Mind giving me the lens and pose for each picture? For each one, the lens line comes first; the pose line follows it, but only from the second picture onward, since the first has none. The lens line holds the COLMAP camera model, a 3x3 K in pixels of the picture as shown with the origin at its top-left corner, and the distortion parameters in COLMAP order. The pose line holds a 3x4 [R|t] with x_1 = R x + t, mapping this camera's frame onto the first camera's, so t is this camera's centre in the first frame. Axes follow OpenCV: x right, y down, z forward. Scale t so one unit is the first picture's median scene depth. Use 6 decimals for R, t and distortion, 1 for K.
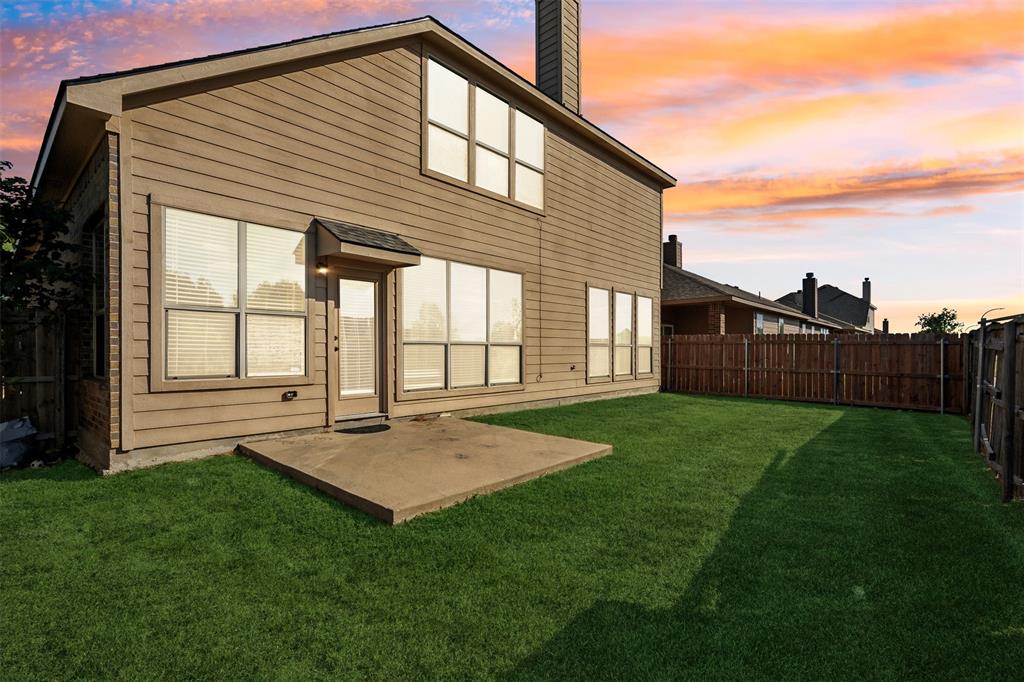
lens RADIAL K [[478.2, 0, 513.1], [0, 478.2, 348.6], [0, 0, 1]] dist [-0.003220, -0.000124]
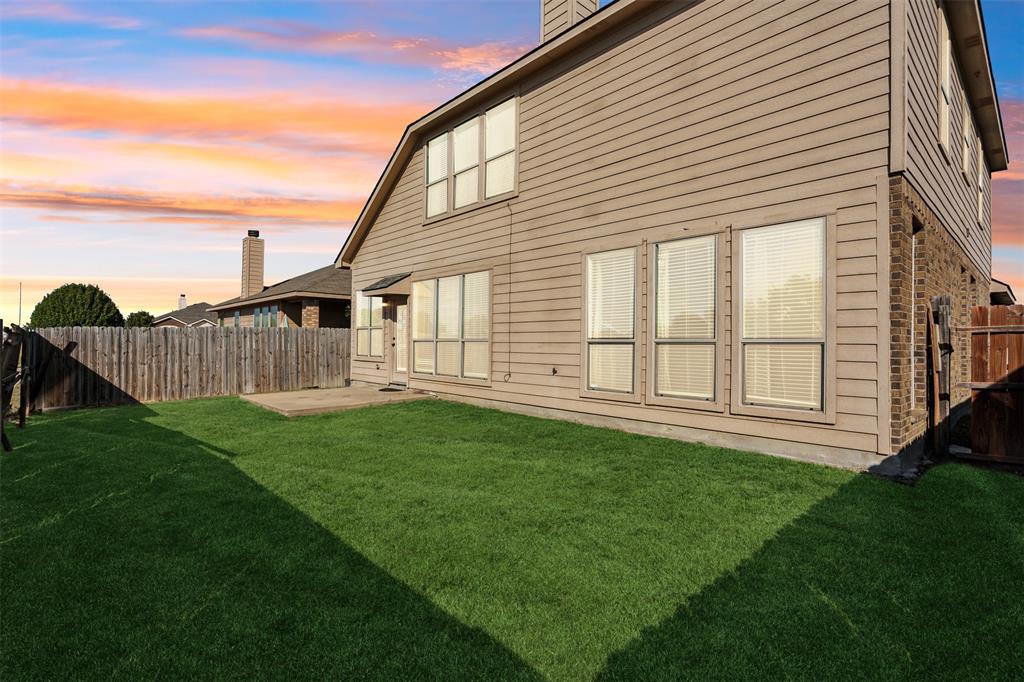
lens RADIAL K [[478.2, 0, 513.1], [0, 478.2, 338.8], [0, 0, 1]] dist [-0.003220, -0.000124]
pose [[-0.091388, -0.019127, -0.995632, 0.976258], [-0.012127, 0.999763, -0.018093, 0.004335], [0.995742, 0.010421, -0.091598, 1.111262]]
